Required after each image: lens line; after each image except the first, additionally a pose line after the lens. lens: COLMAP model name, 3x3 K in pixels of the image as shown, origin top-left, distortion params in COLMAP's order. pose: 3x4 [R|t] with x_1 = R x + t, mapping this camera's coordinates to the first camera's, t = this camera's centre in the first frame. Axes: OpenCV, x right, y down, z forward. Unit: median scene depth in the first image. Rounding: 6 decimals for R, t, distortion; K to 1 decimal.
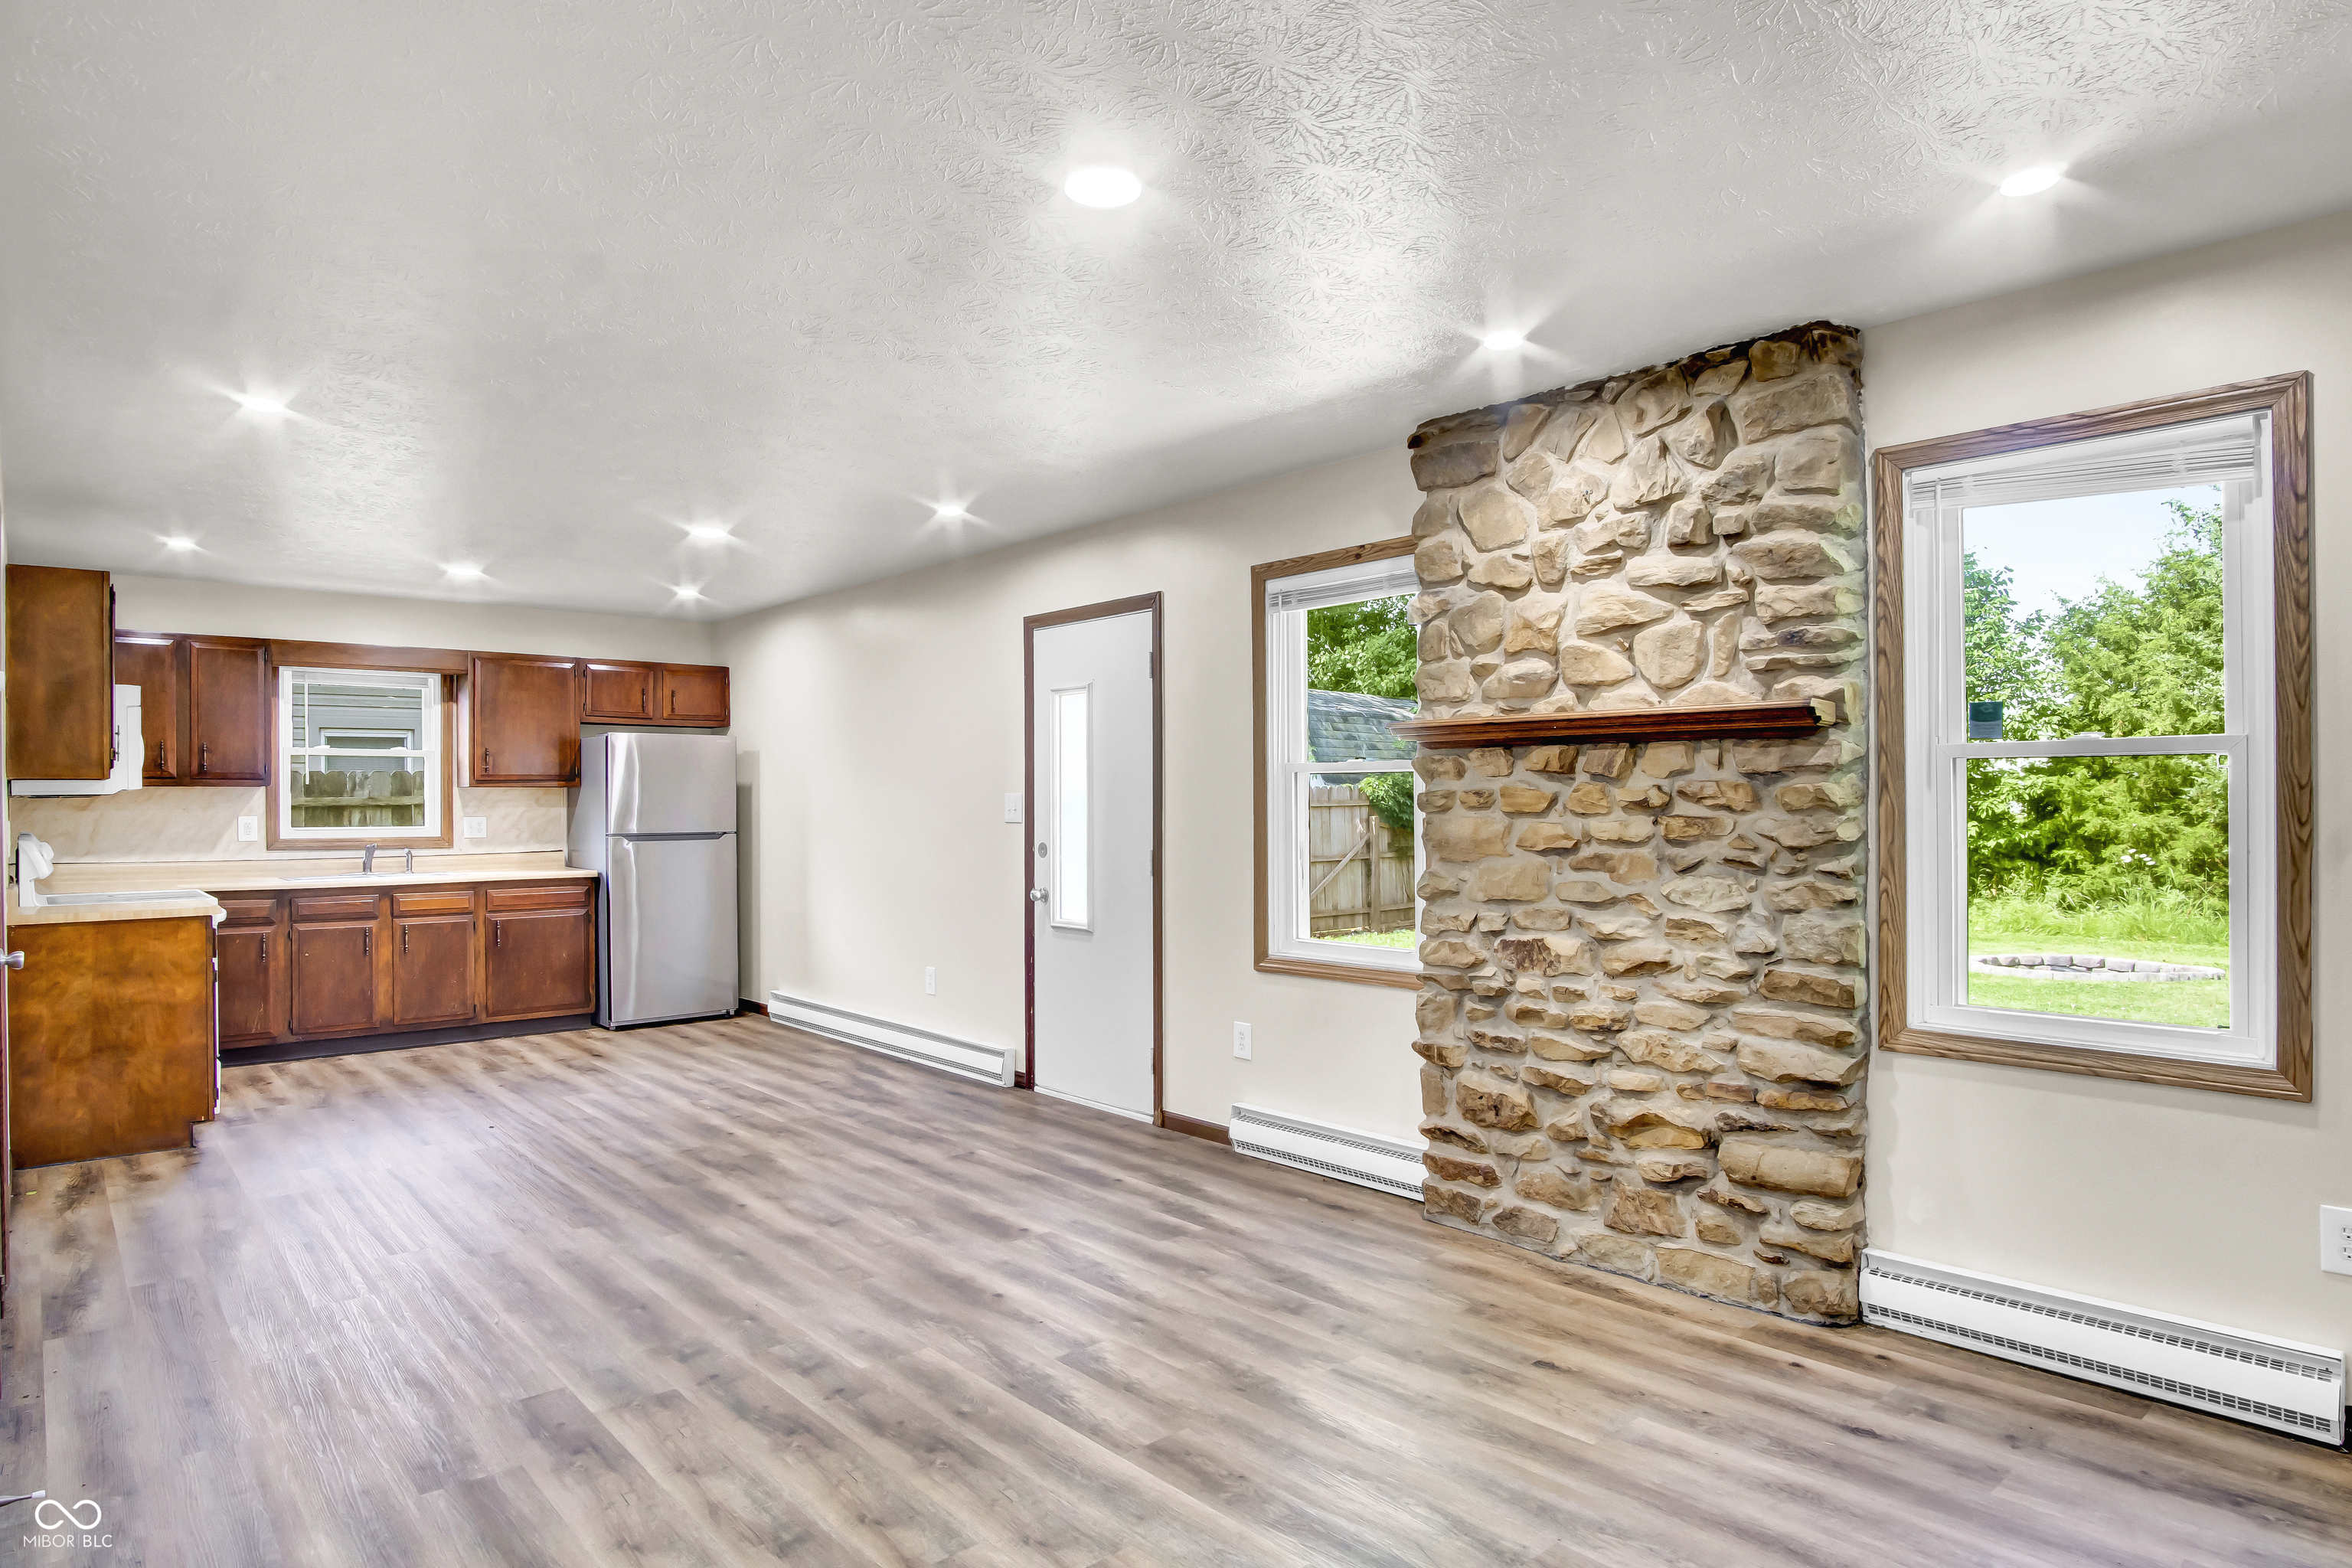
lens RADIAL K [[1330.0, 0, 1176.0], [0, 1330.0, 784.0], [0, 0, 1]] dist [-0.054266, 0.019854]
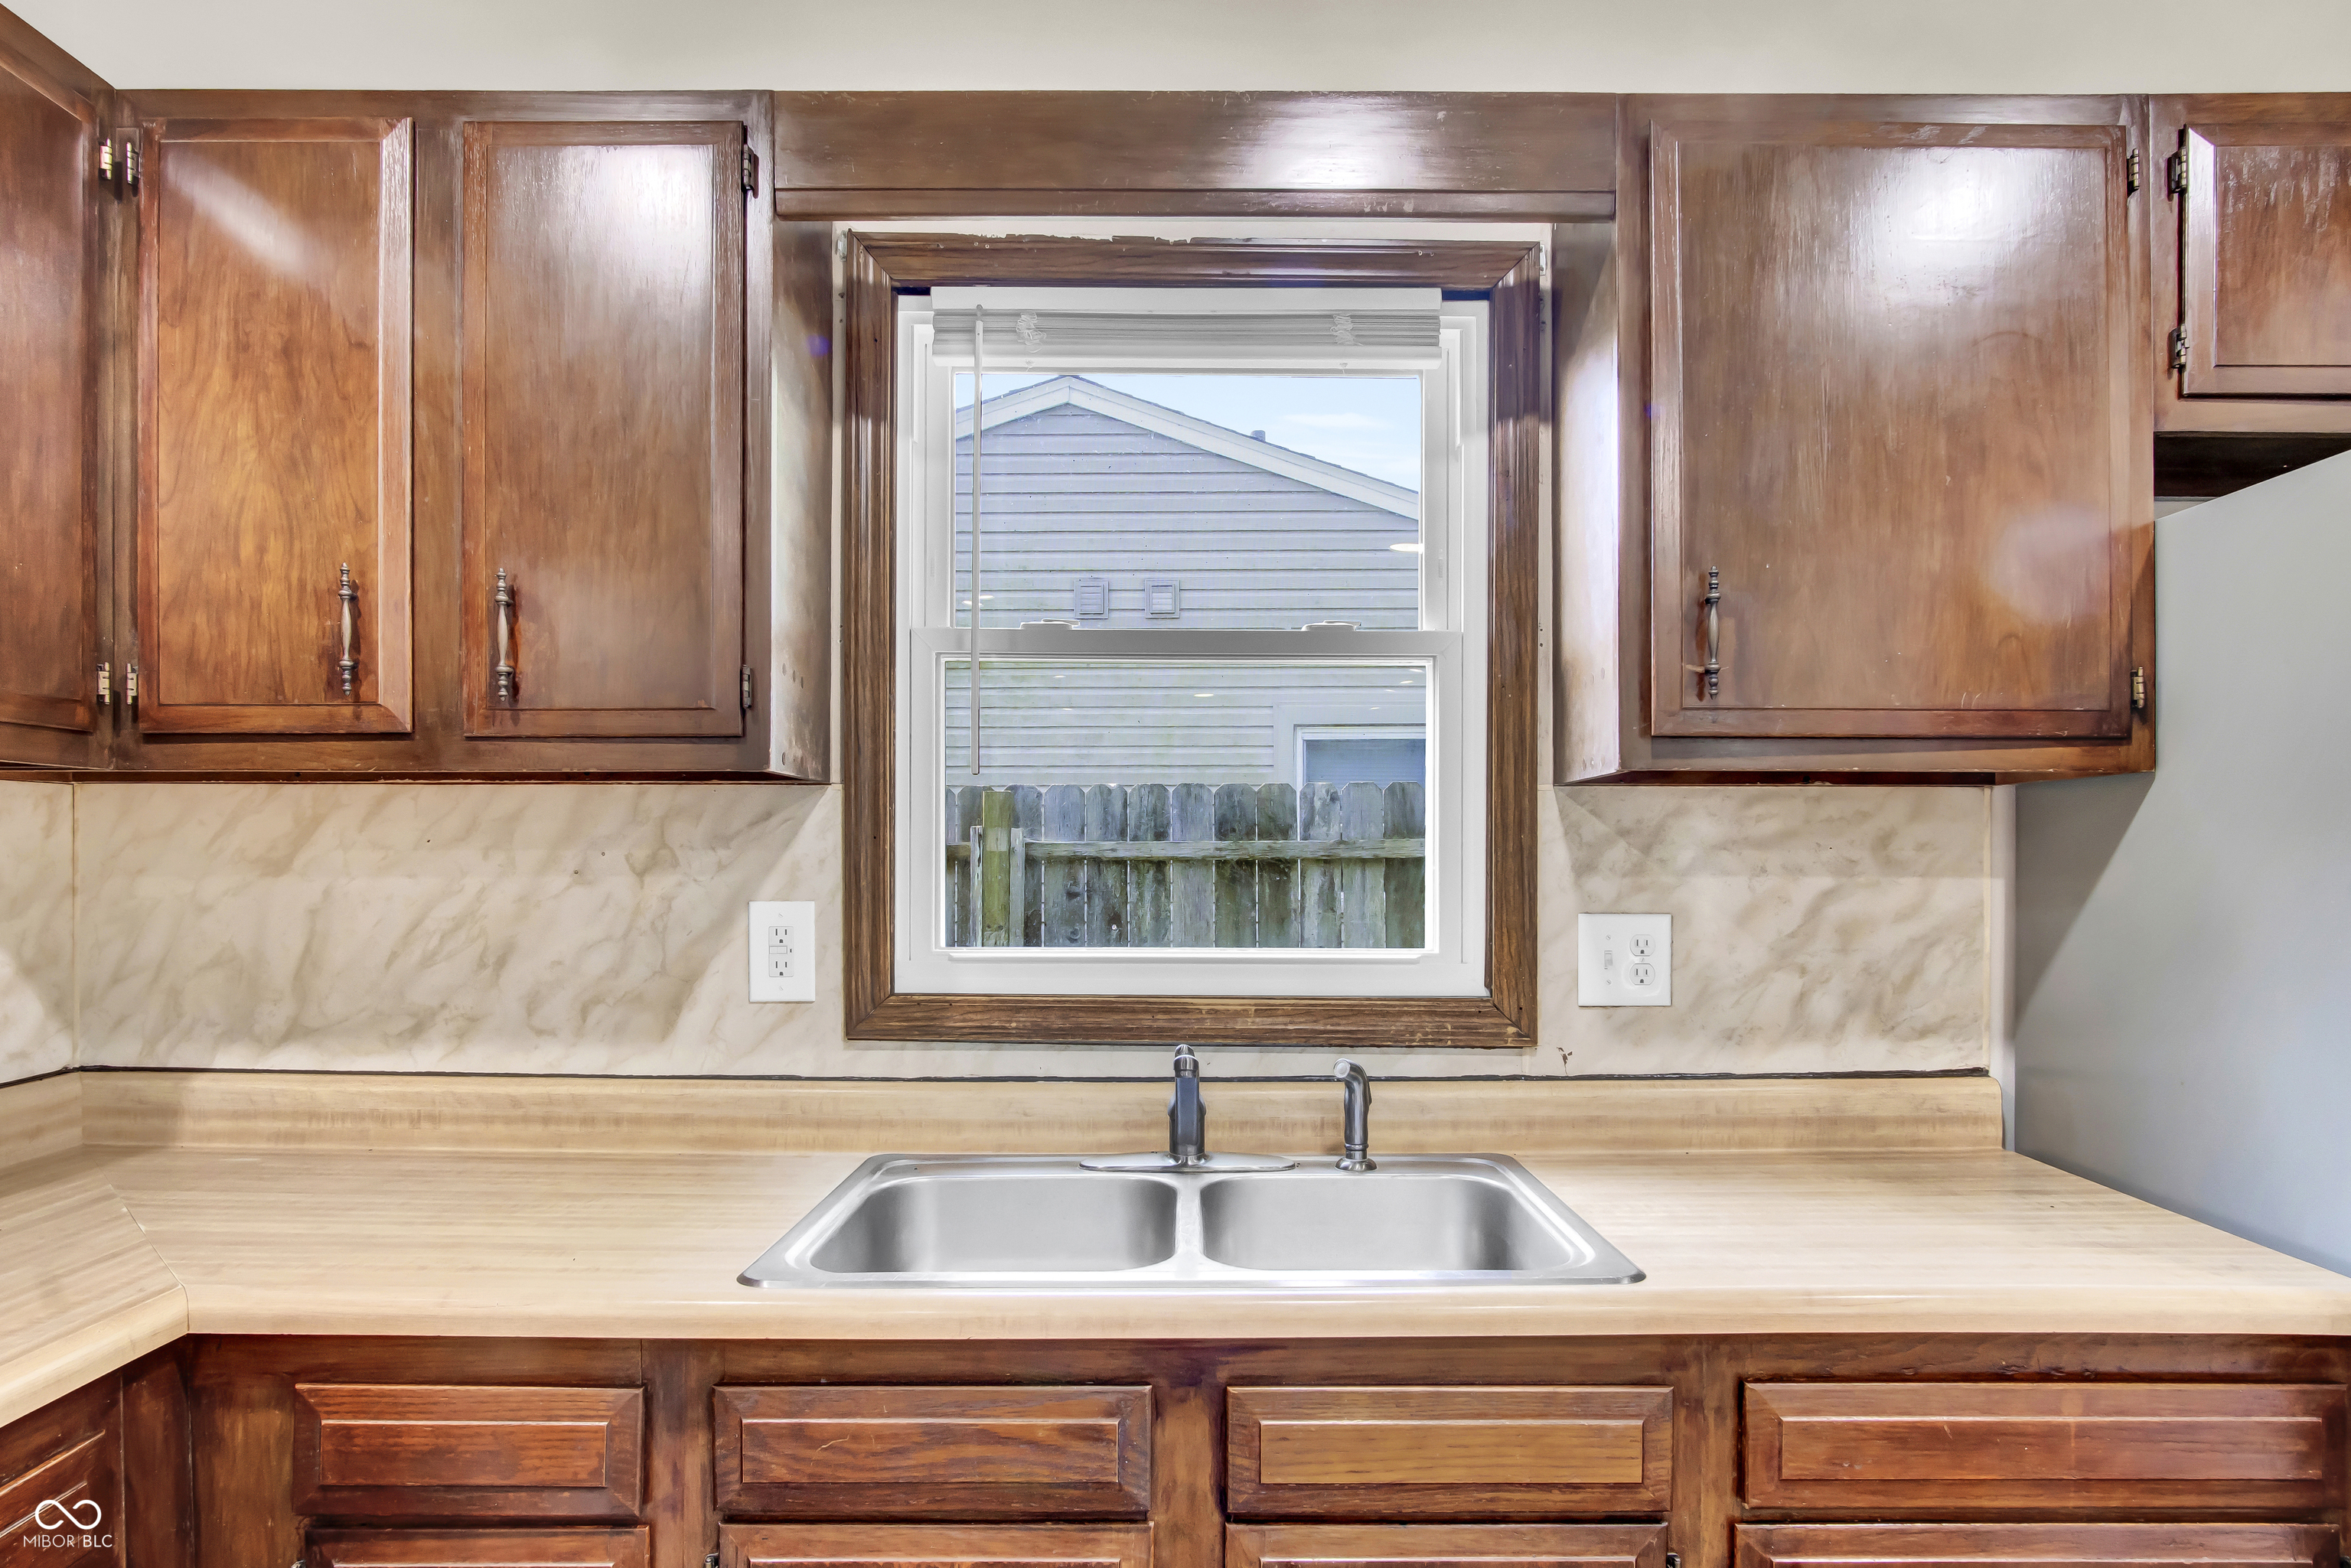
lens RADIAL K [[1413.3, 0, 1197.2], [0, 1413.3, 856.4], [0, 0, 1]] dist [0.000686, 0.000845]
pose [[0.757302, 0.006935, -0.653028, -0.696510], [0.002292, 0.999909, 0.013278, 0.018183], [0.653061, -0.011552, 0.757218, 1.239351]]
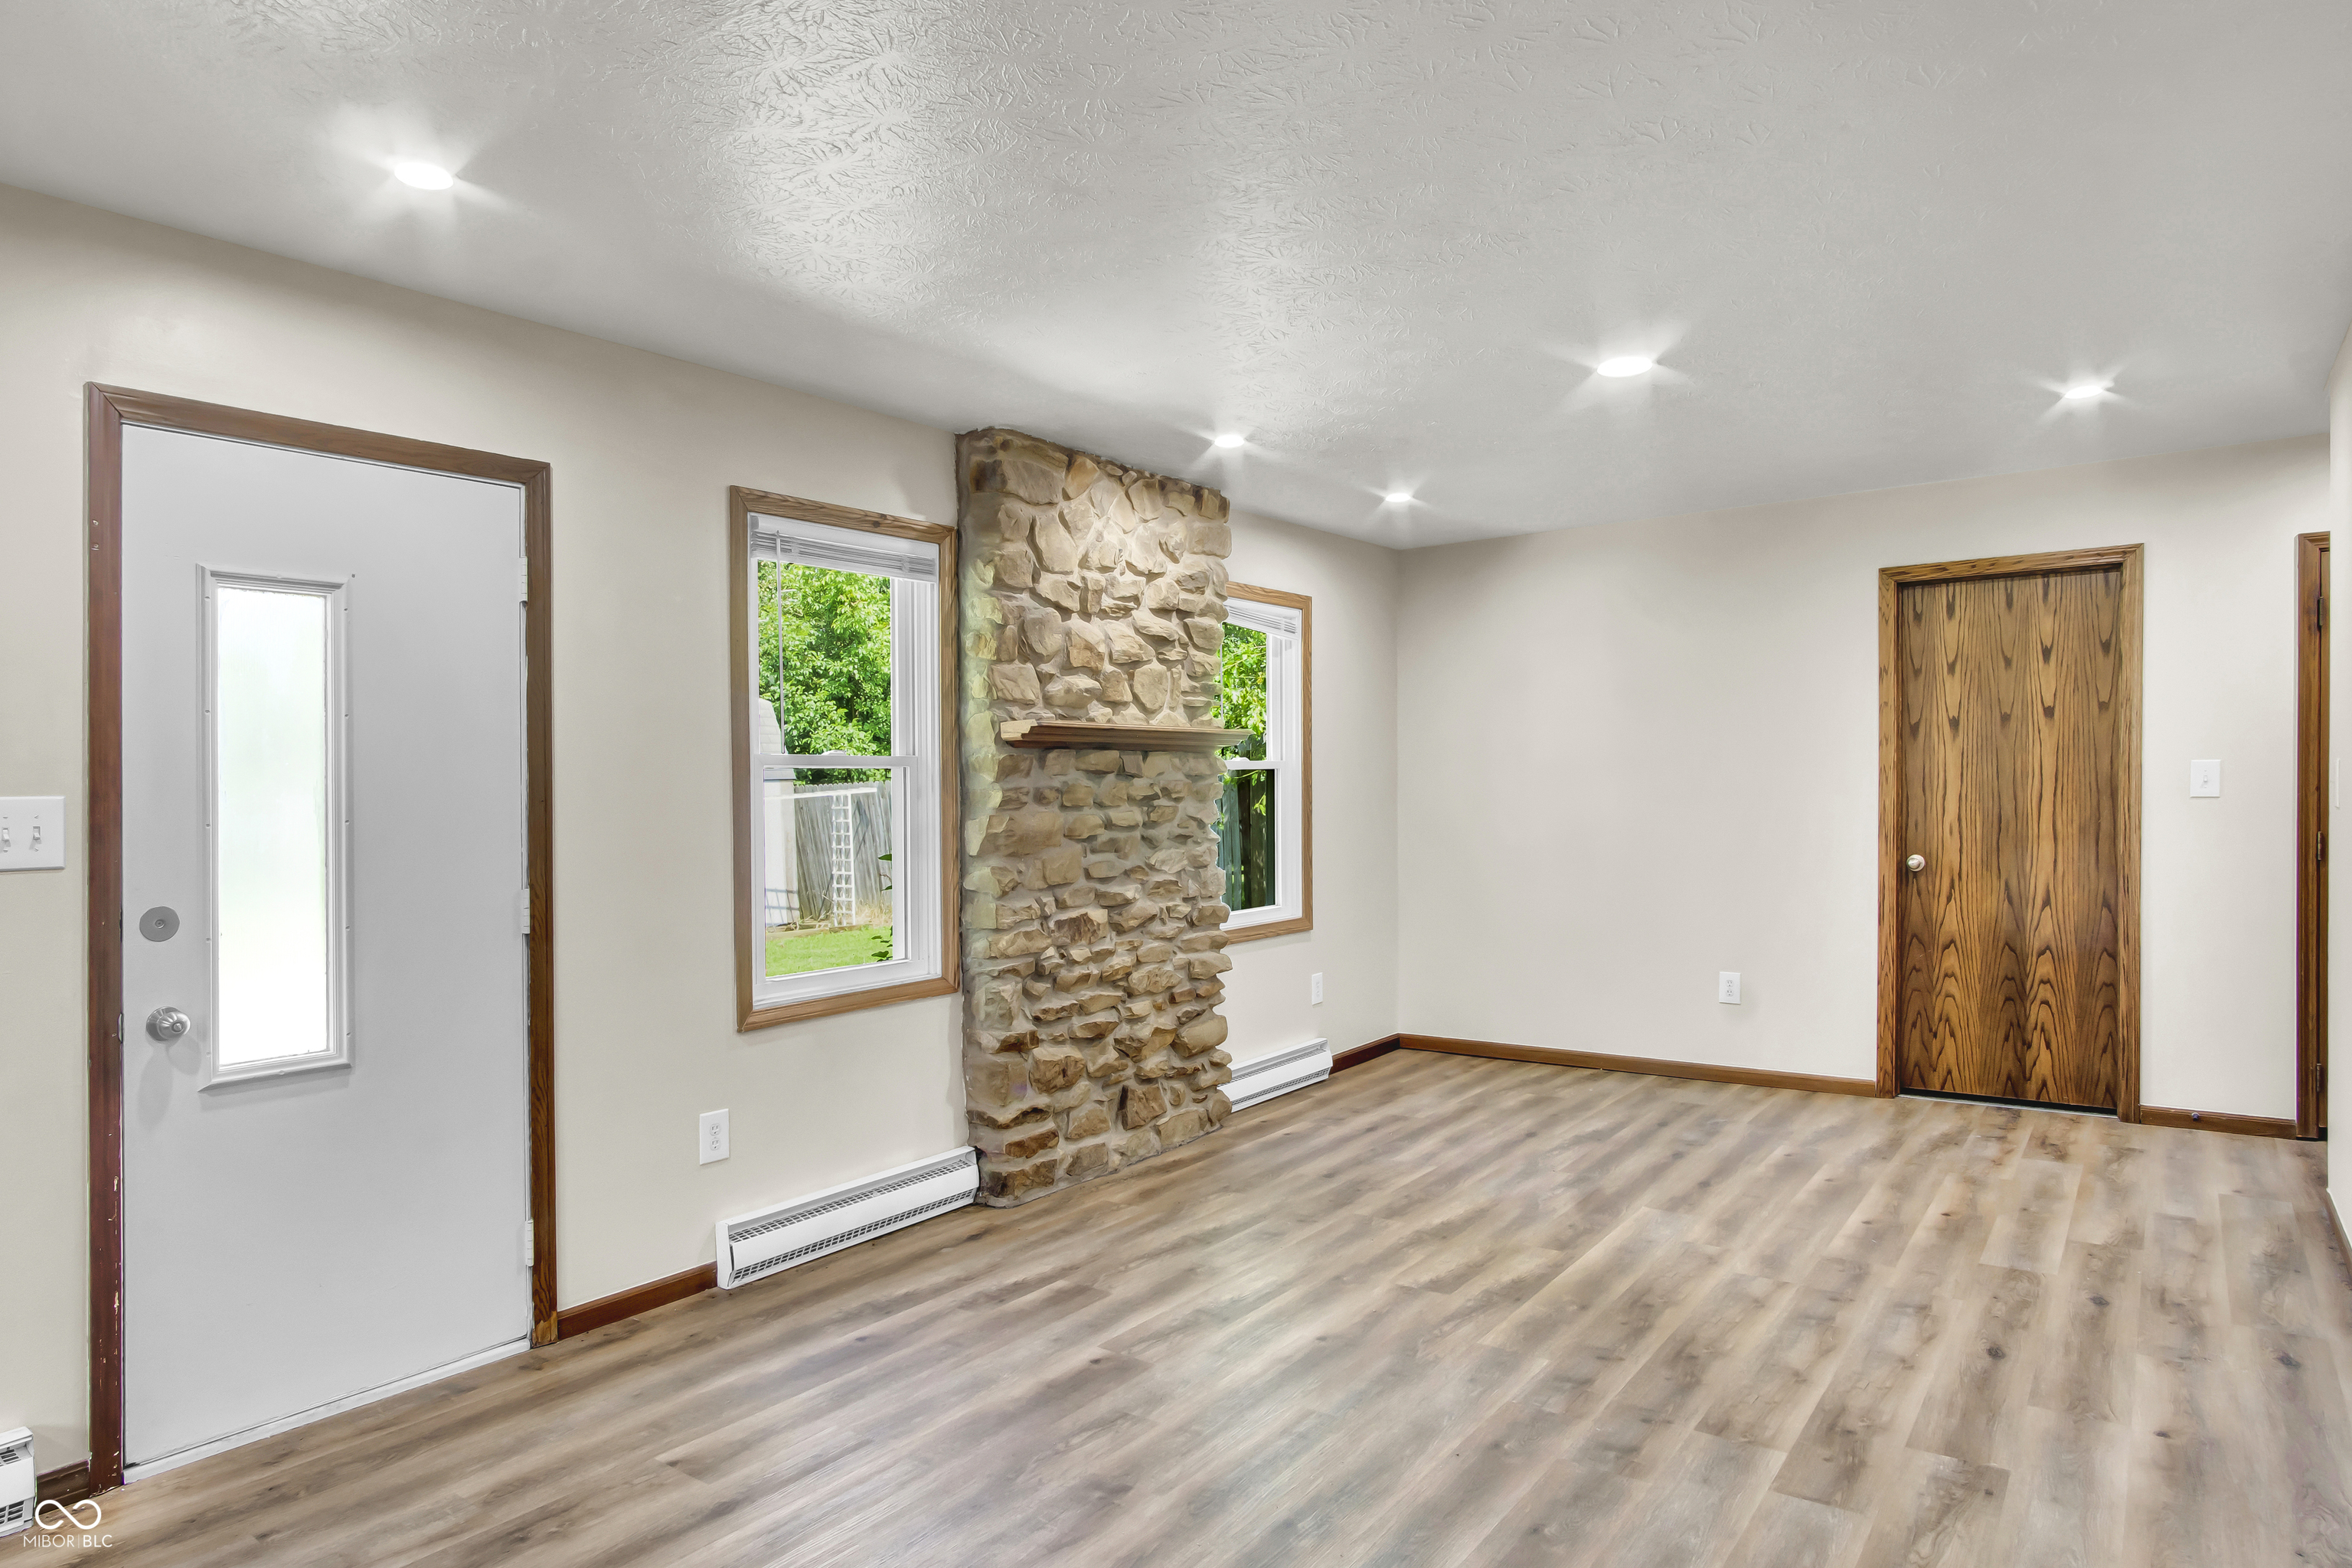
lens RADIAL K [[1379.0, 0, 1149.7], [0, 1379.0, 795.8], [0, 0, 1]] dist [-0.042368, 0.000707]
pose [[-0.197730, 0.008862, 0.980217, -0.745690], [0.009279, 0.999931, -0.007168, 0.017107], [-0.980213, 0.007678, -0.197798, 0.939459]]
